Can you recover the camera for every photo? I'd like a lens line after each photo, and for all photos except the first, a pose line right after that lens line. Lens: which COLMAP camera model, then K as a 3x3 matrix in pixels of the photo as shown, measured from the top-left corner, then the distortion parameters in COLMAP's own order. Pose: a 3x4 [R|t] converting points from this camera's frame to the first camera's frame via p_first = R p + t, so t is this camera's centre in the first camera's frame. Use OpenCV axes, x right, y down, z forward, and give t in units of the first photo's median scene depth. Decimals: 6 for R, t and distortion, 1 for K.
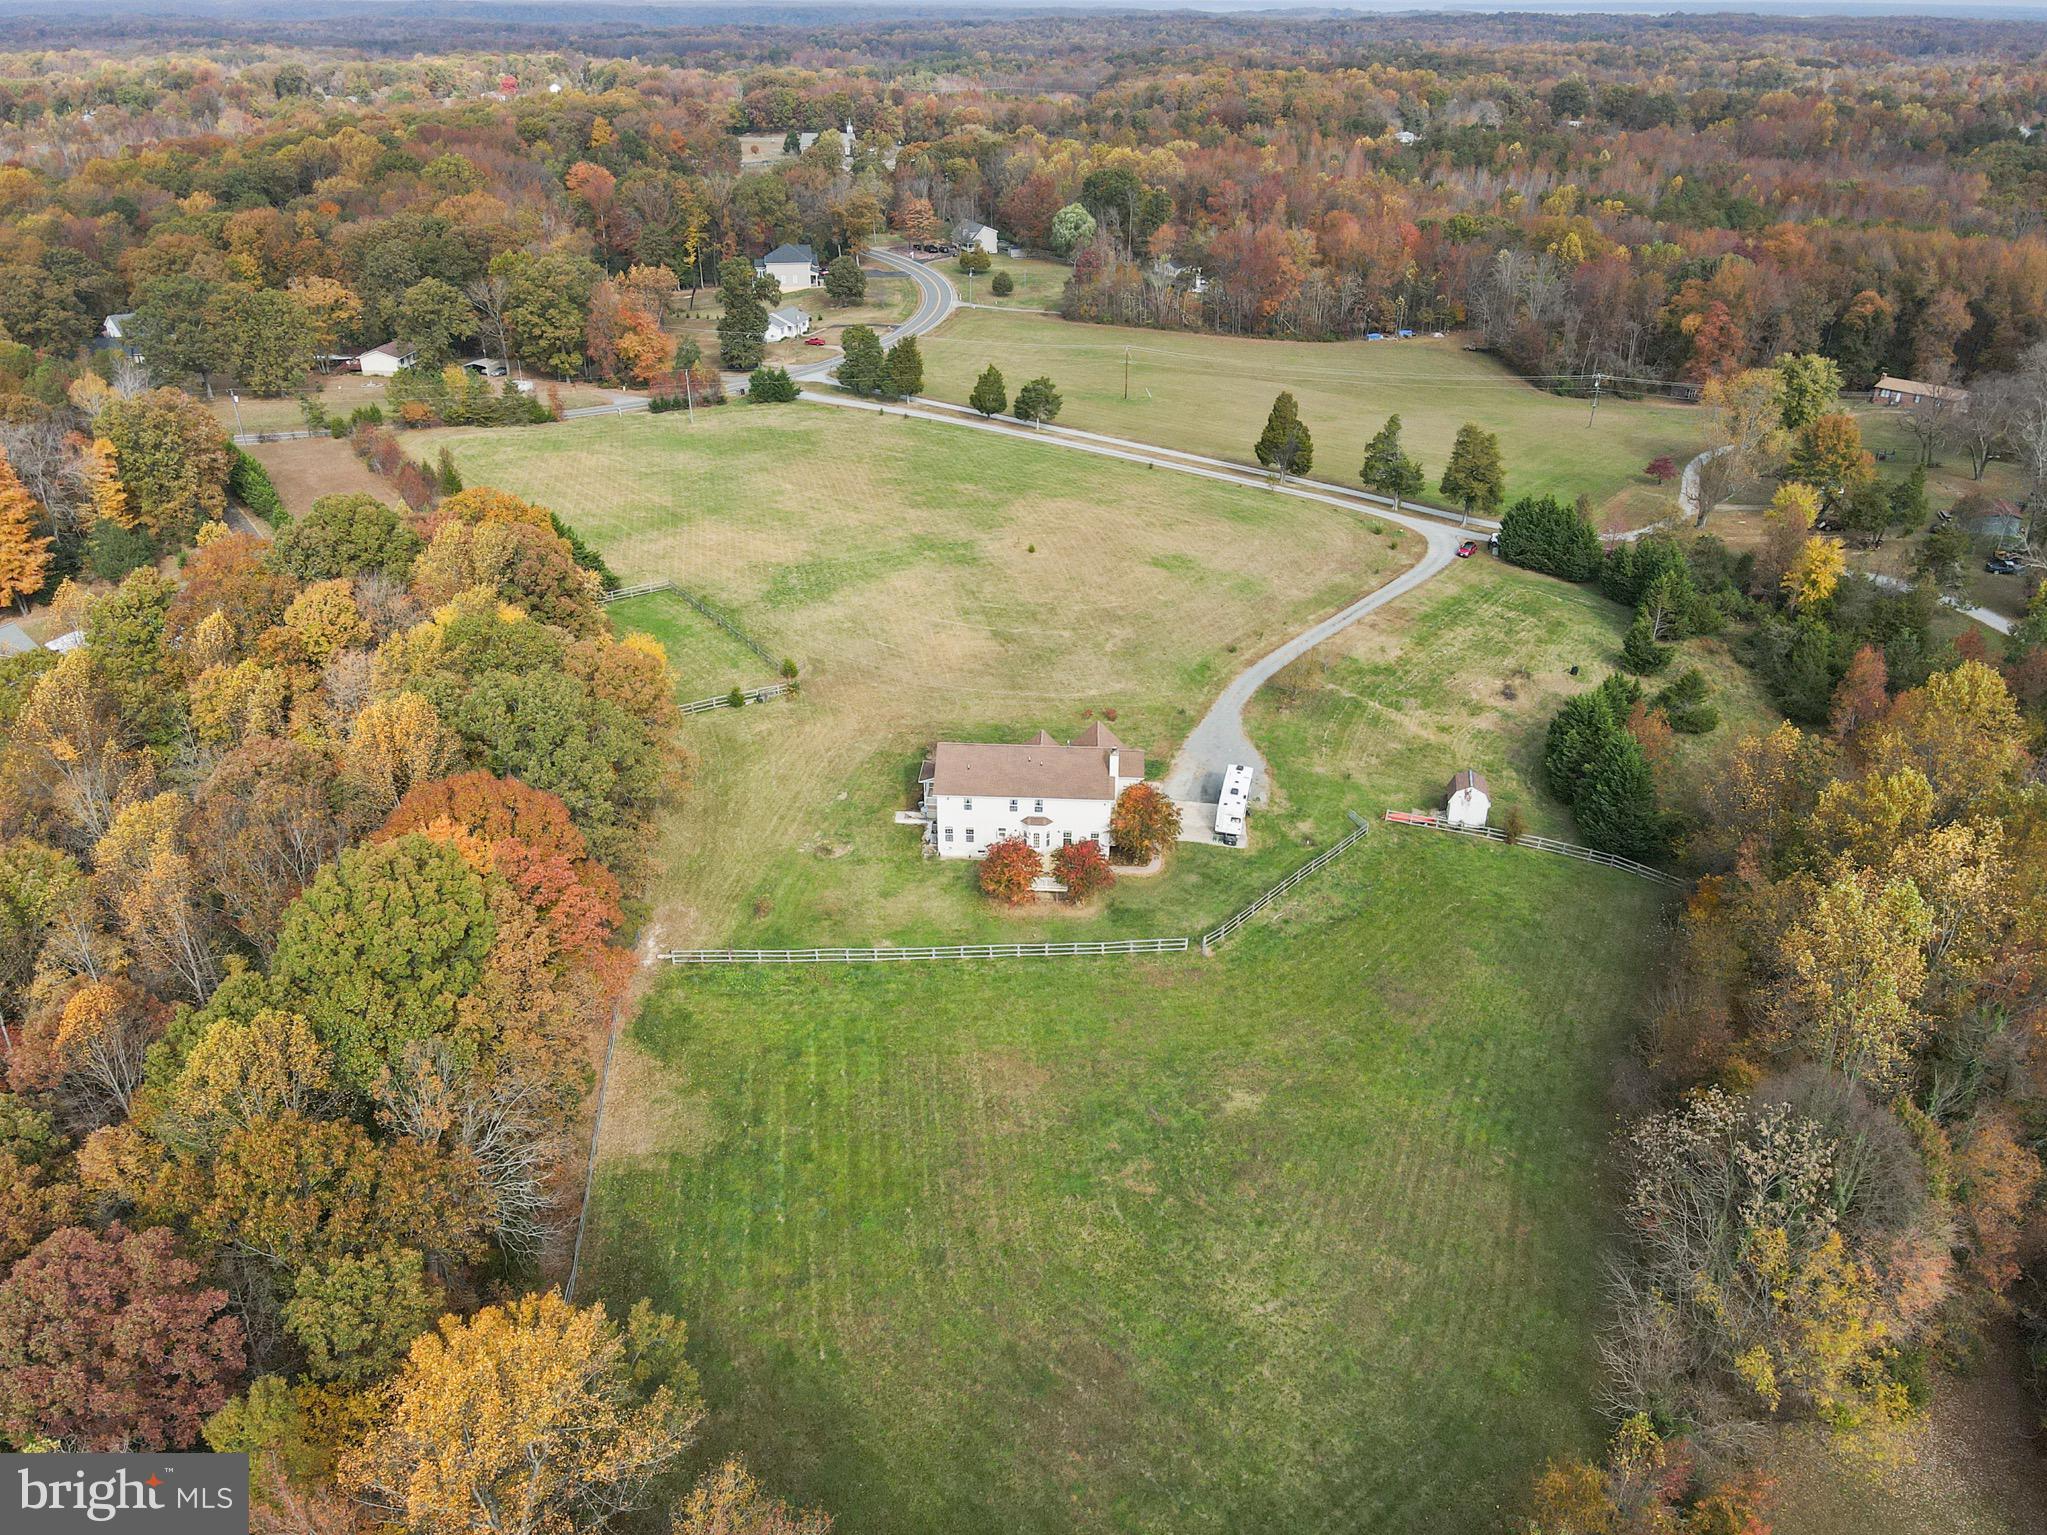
lens RADIAL K [[1500.4, 0, 1013.0], [0, 1500.4, 770.7], [0, 0, 1]] dist [-0.011018, 0.060779]
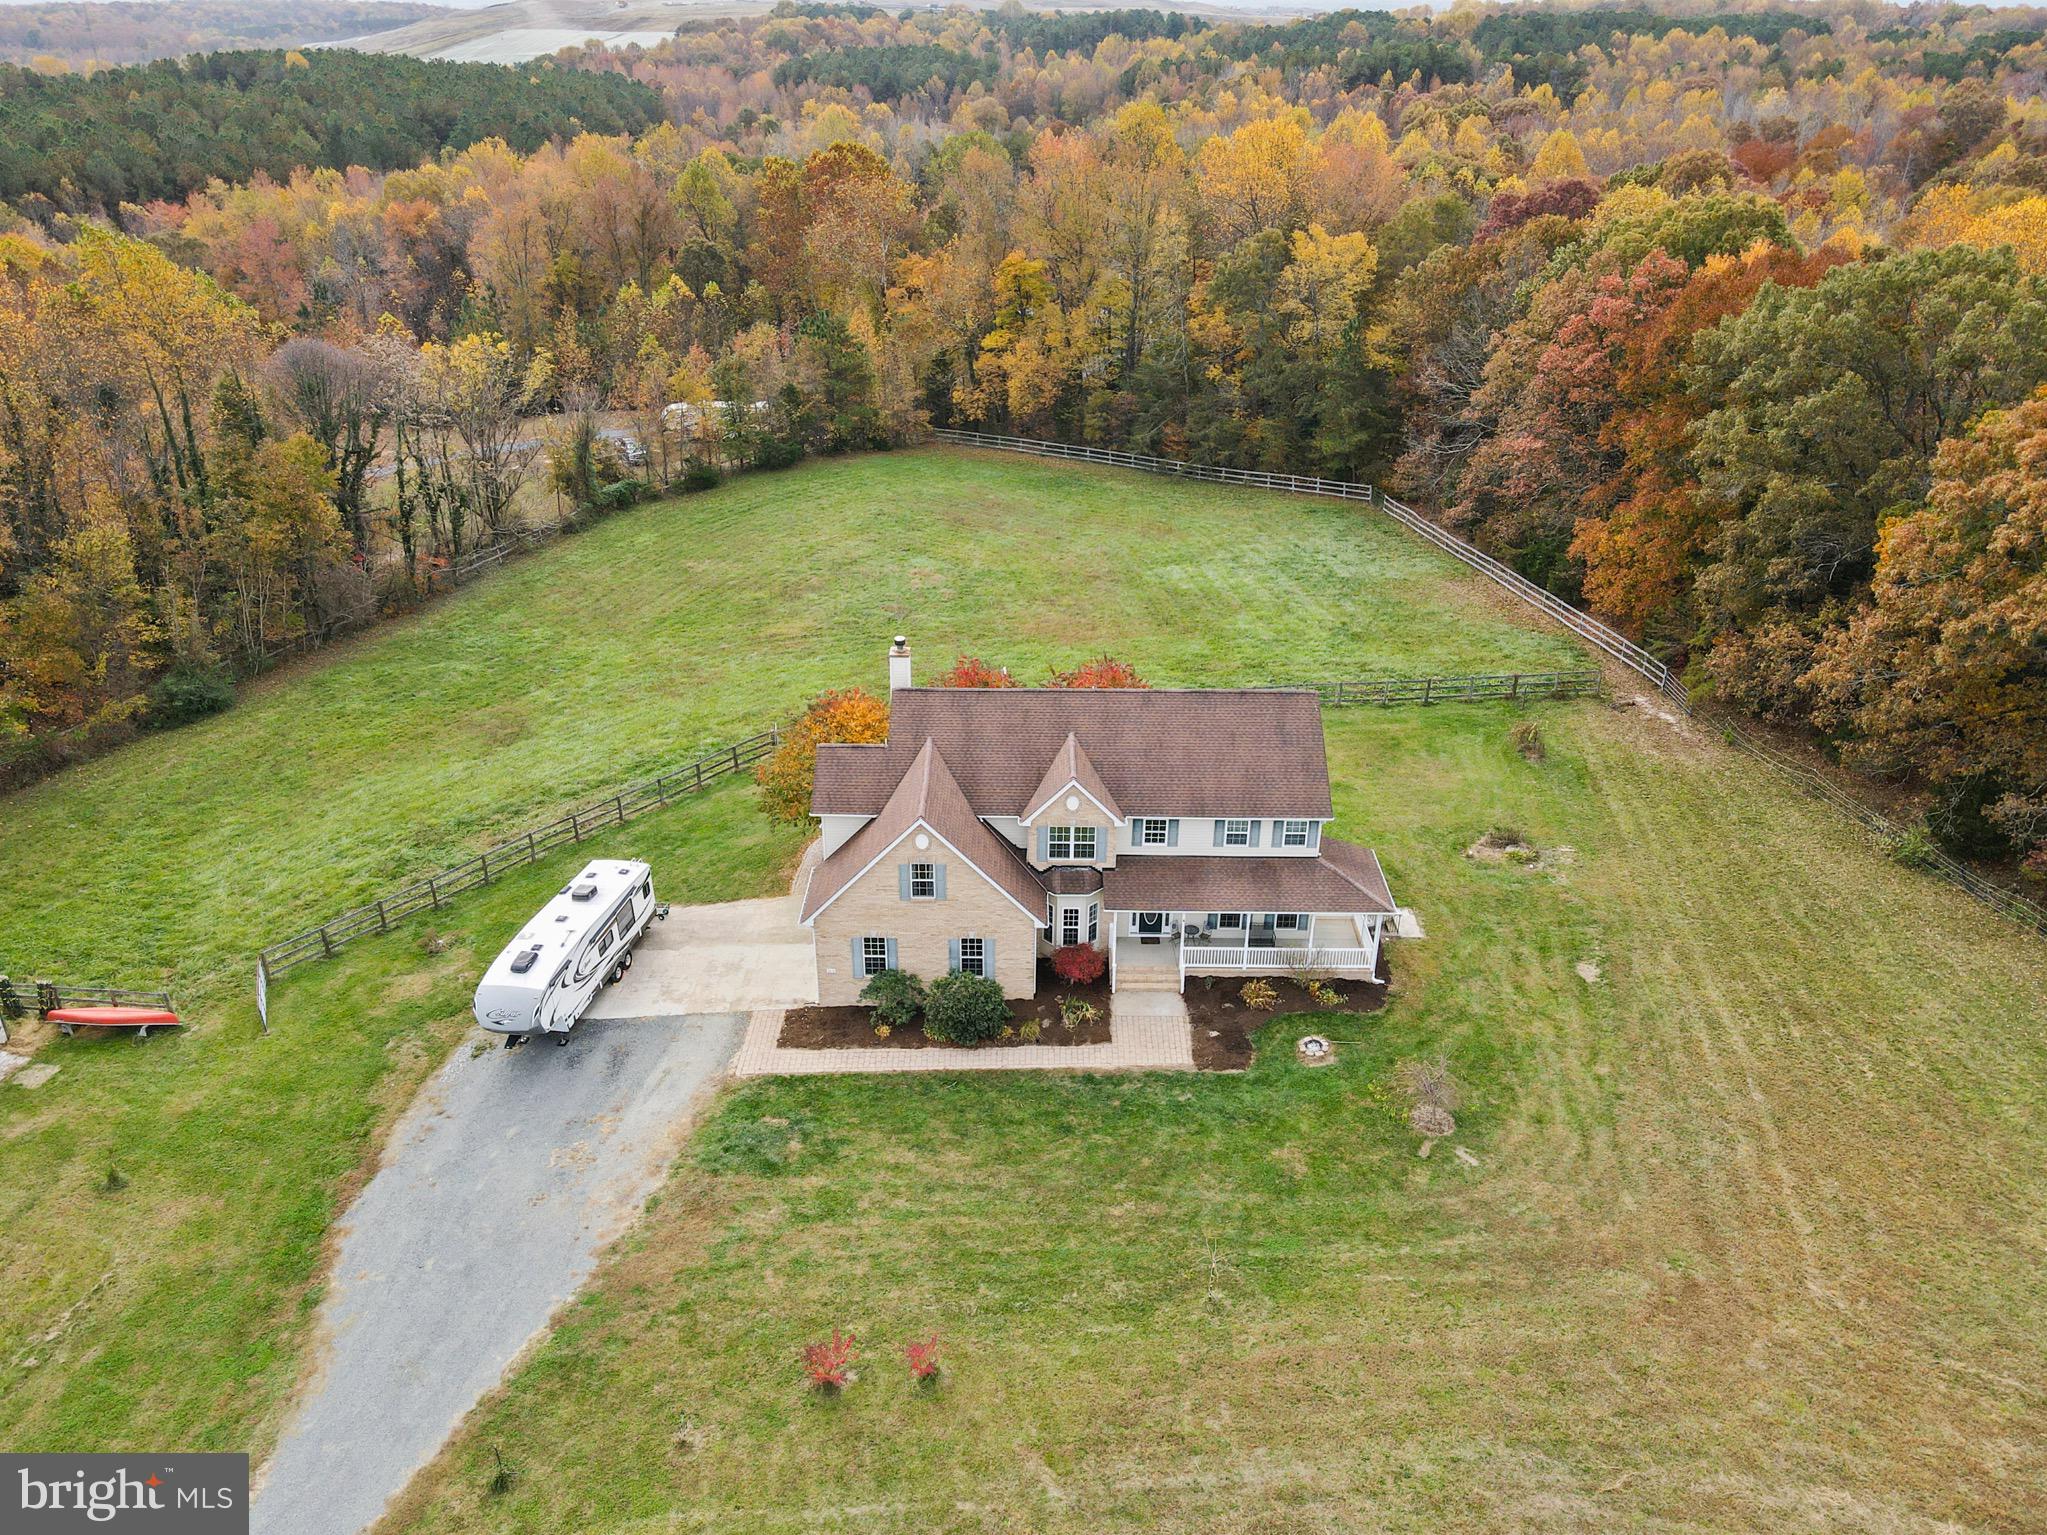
lens RADIAL K [[1500.2, 0, 1011.1], [0, 1500.2, 770.5], [0, 0, 1]] dist [0.000887, 0.022363]
pose [[-0.998990, 0.015756, -0.042072, 0.024110], [-0.025279, 0.577017, 0.816341, -0.156490], [0.037139, 0.816580, -0.576036, 0.568127]]
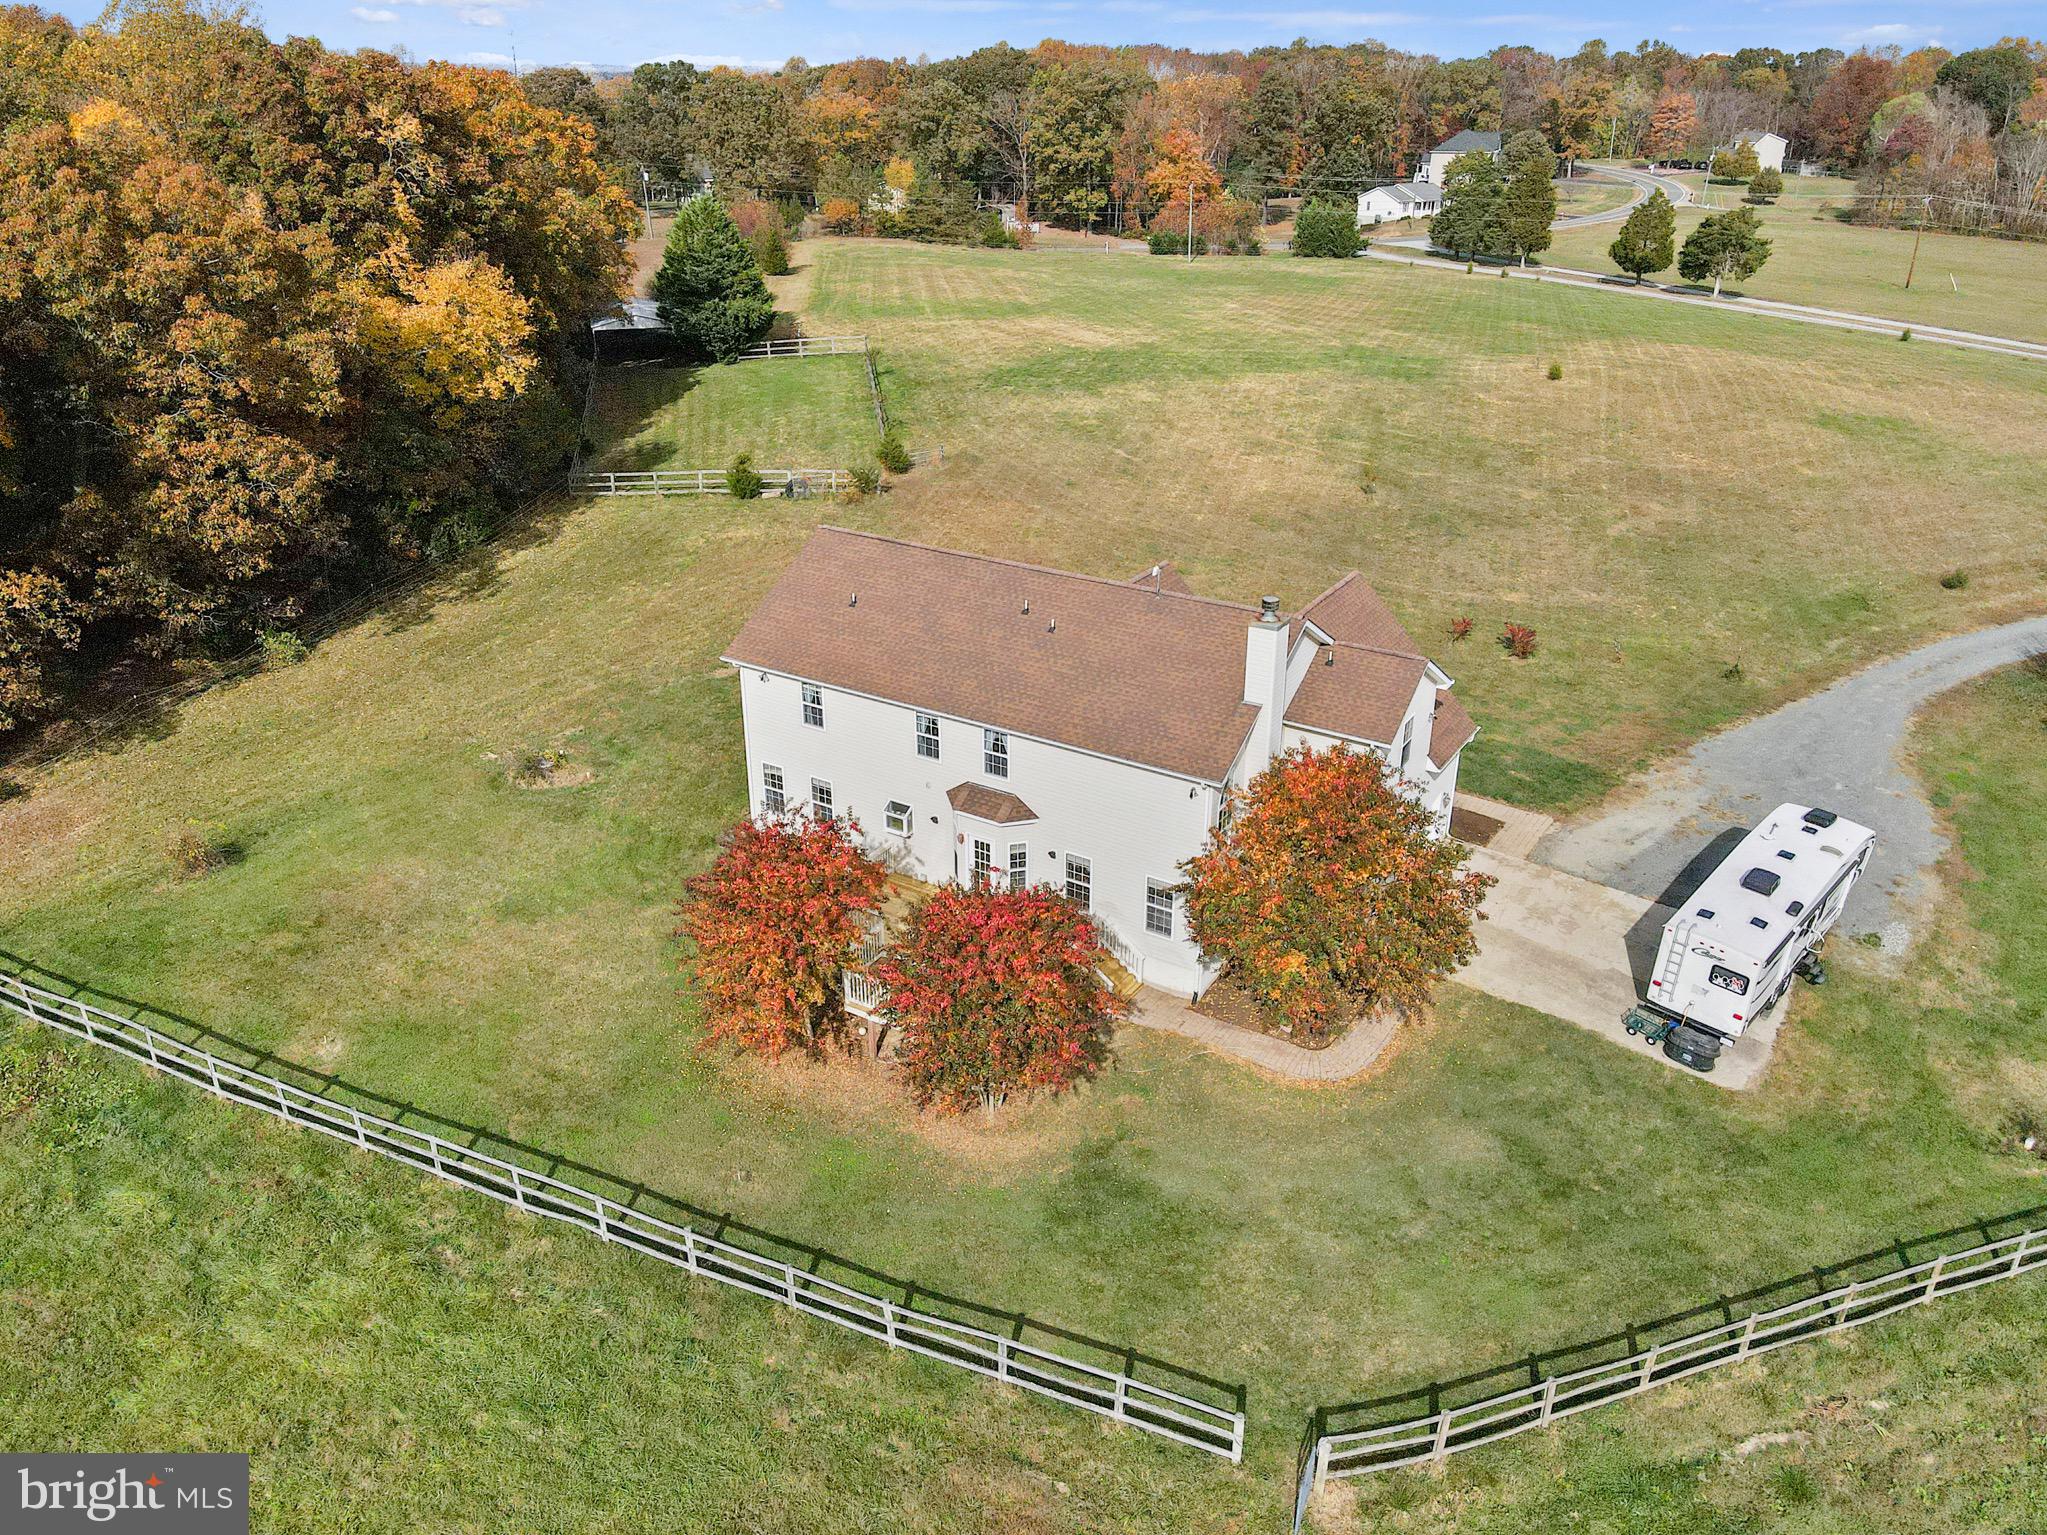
lens RADIAL K [[1500.2, 0, 1011.1], [0, 1500.2, 770.5], [0, 0, 1]] dist [0.000887, 0.022363]
pose [[0.873217, 0.204013, -0.442574, 0.068468], [-0.221125, 0.975156, 0.013228, 0.009776], [0.434277, 0.086313, 0.896635, 0.323642]]
